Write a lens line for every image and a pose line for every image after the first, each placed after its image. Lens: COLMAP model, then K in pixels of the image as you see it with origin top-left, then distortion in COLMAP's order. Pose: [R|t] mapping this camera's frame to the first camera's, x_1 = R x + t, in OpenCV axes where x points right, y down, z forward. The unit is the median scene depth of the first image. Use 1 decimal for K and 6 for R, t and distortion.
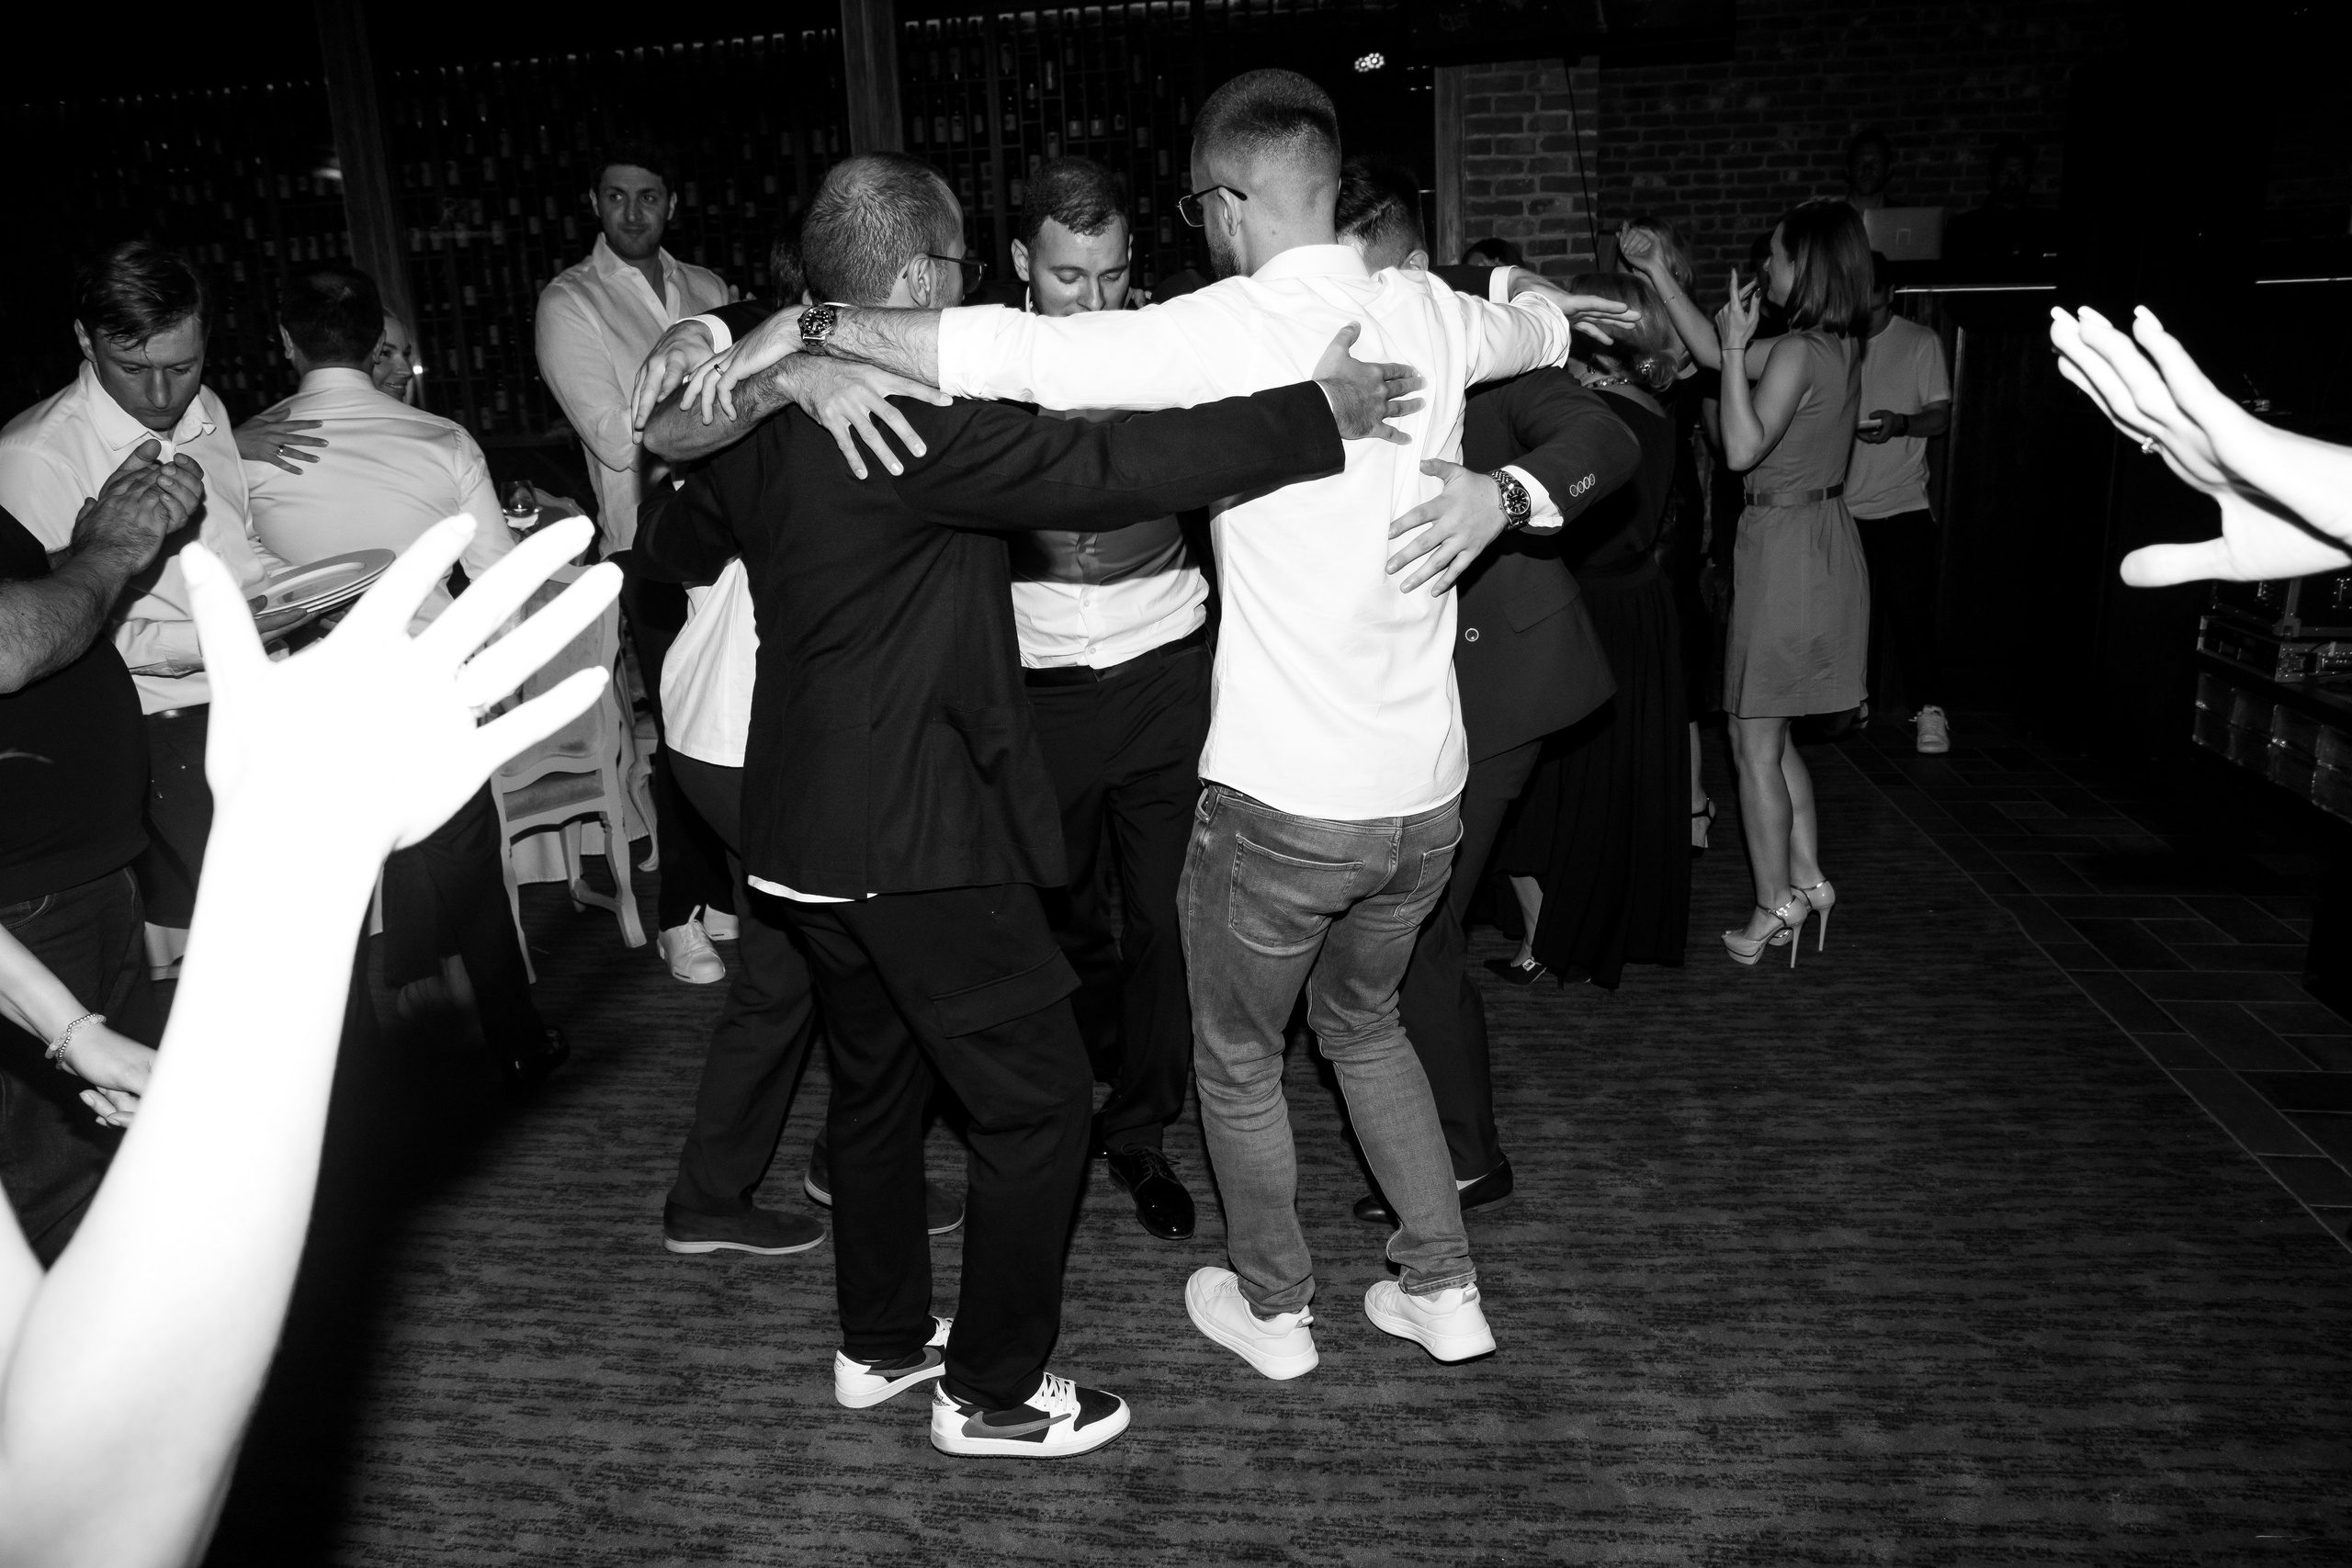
lens RADIAL K [[1637.7, 0, 1179.2], [0, 1637.7, 788.2], [0, 0, 1]] dist [-0.004778, 0.000822]
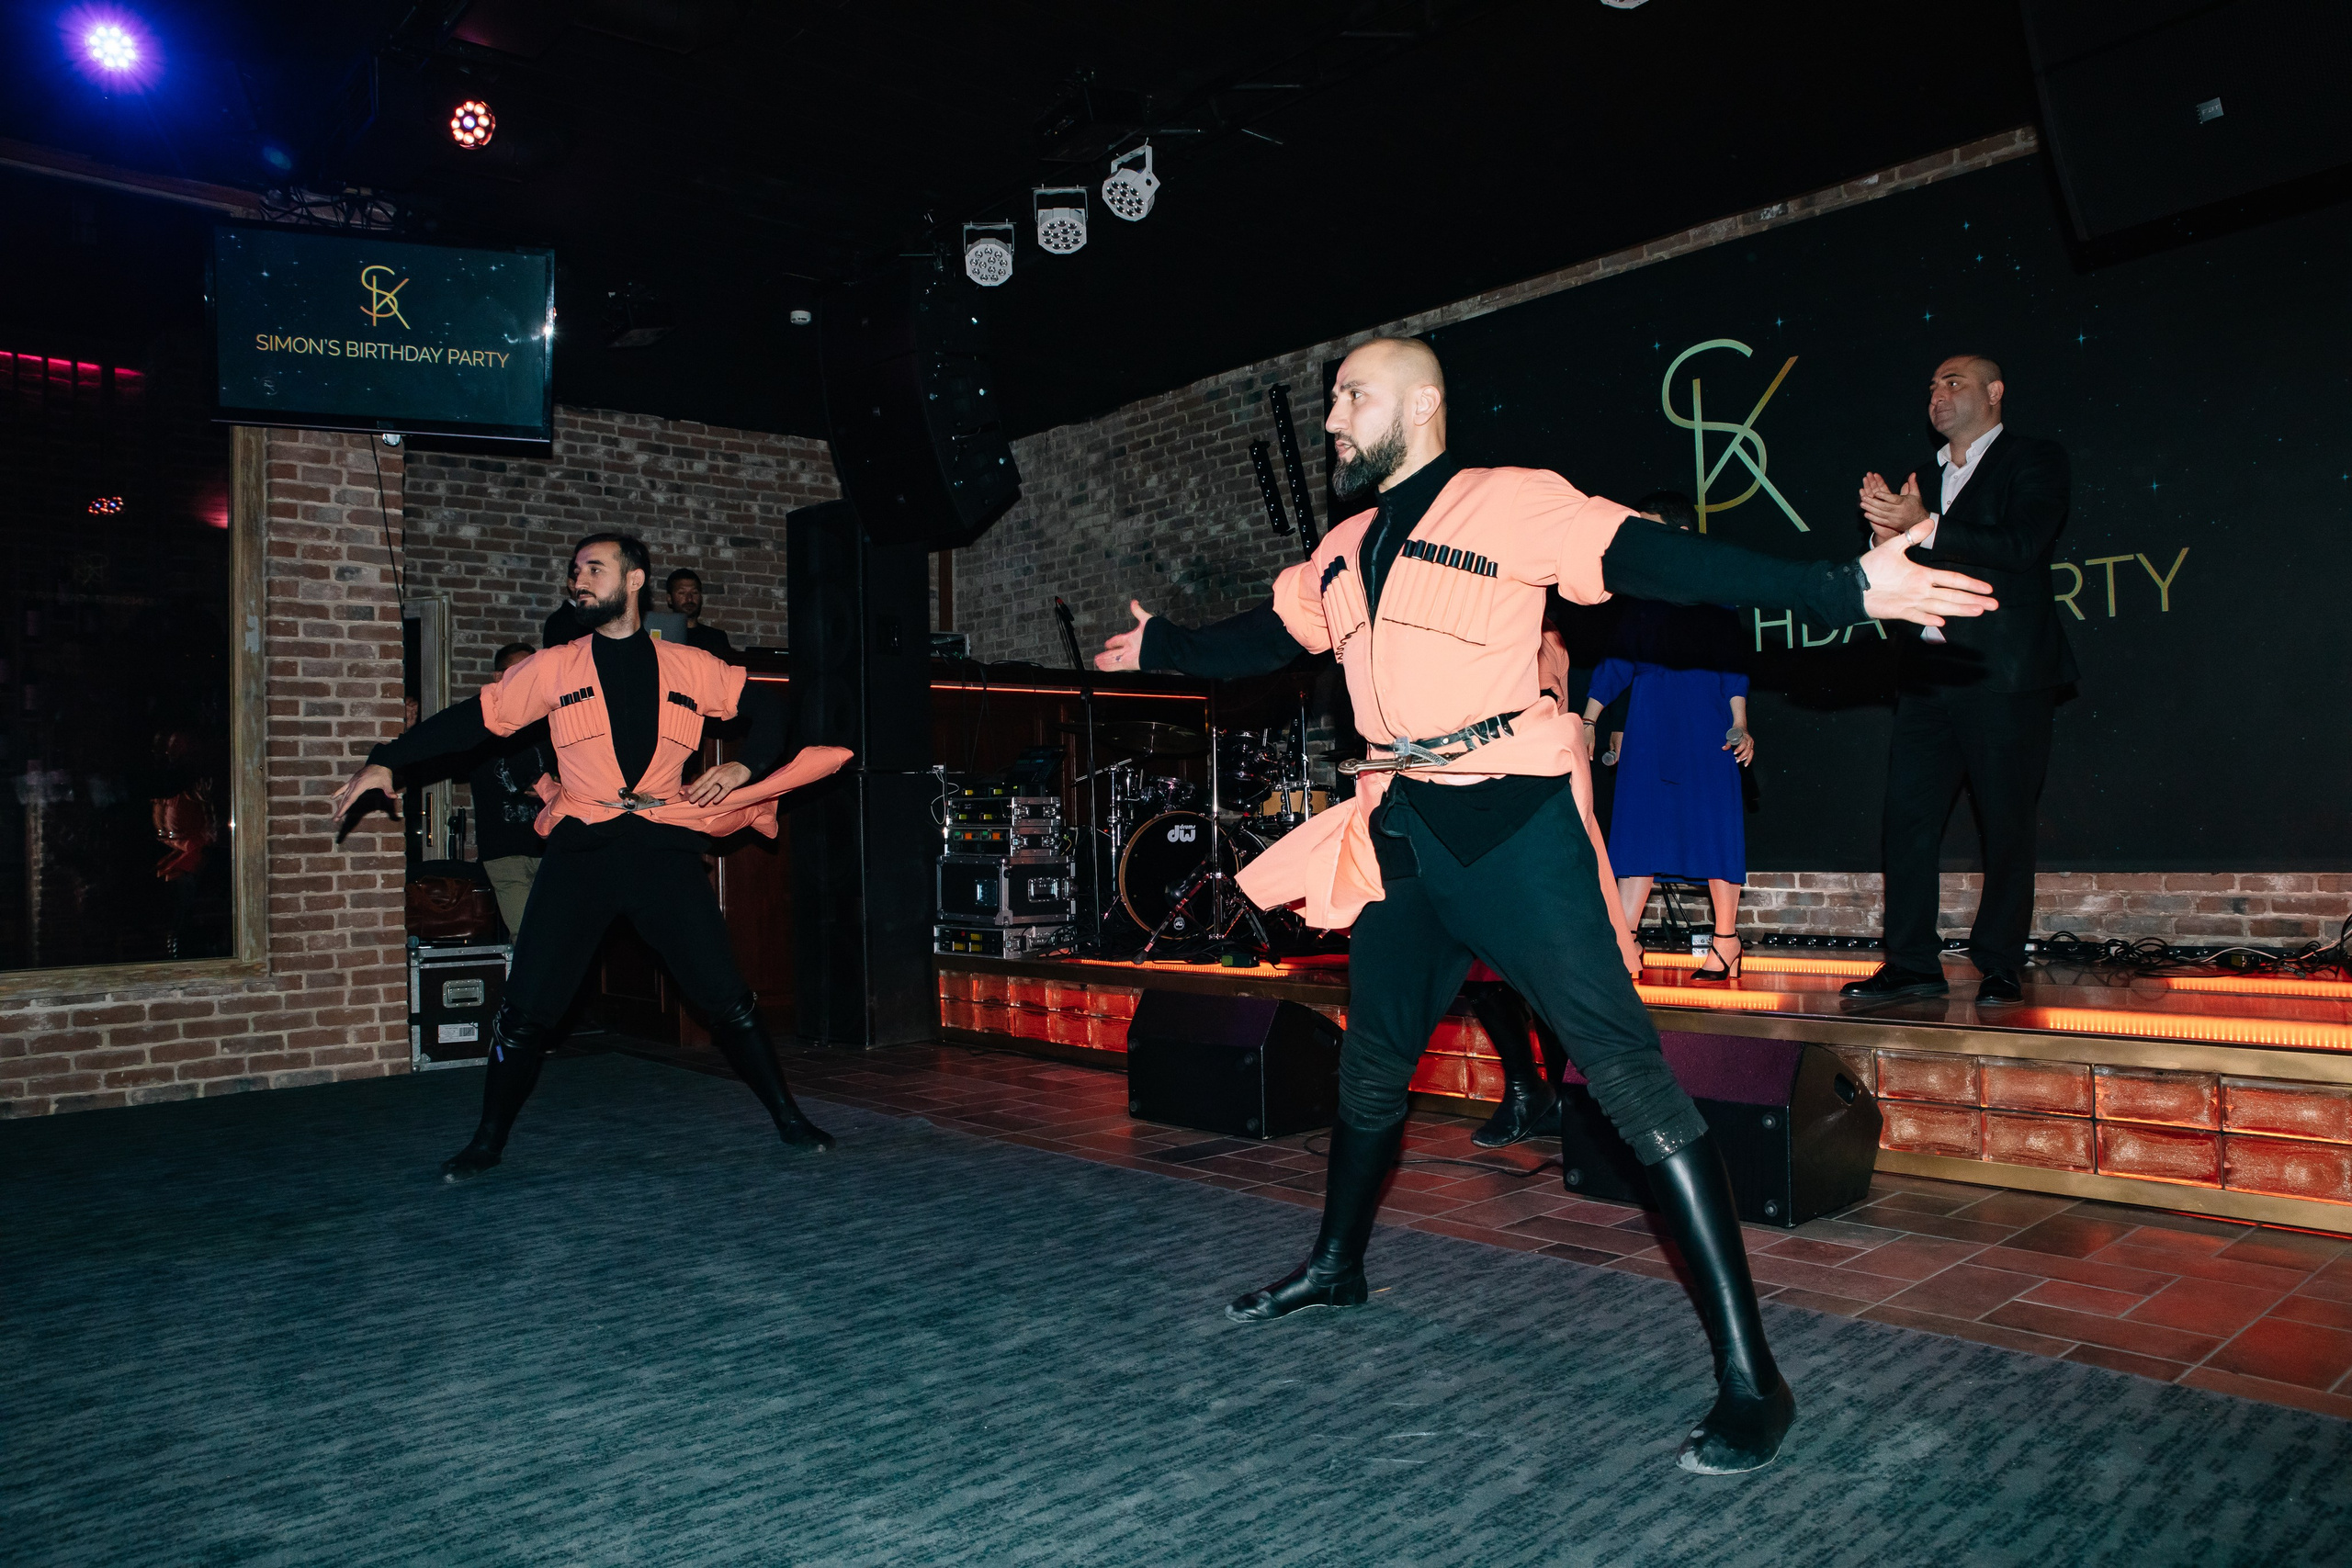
lens RADIAL K [[1637.7, 0, 1177.9], [0, 1637.7, 778.5], [0, 0, 1]] dist [-0.004778, 0.000822]
pose [[0.697275, 0.013117, 0.716684, -0.151498], [0.188656, 0.961224, -0.201140, 0.073979], [-0.691532, 0.275457, 0.667763, -0.011811]]
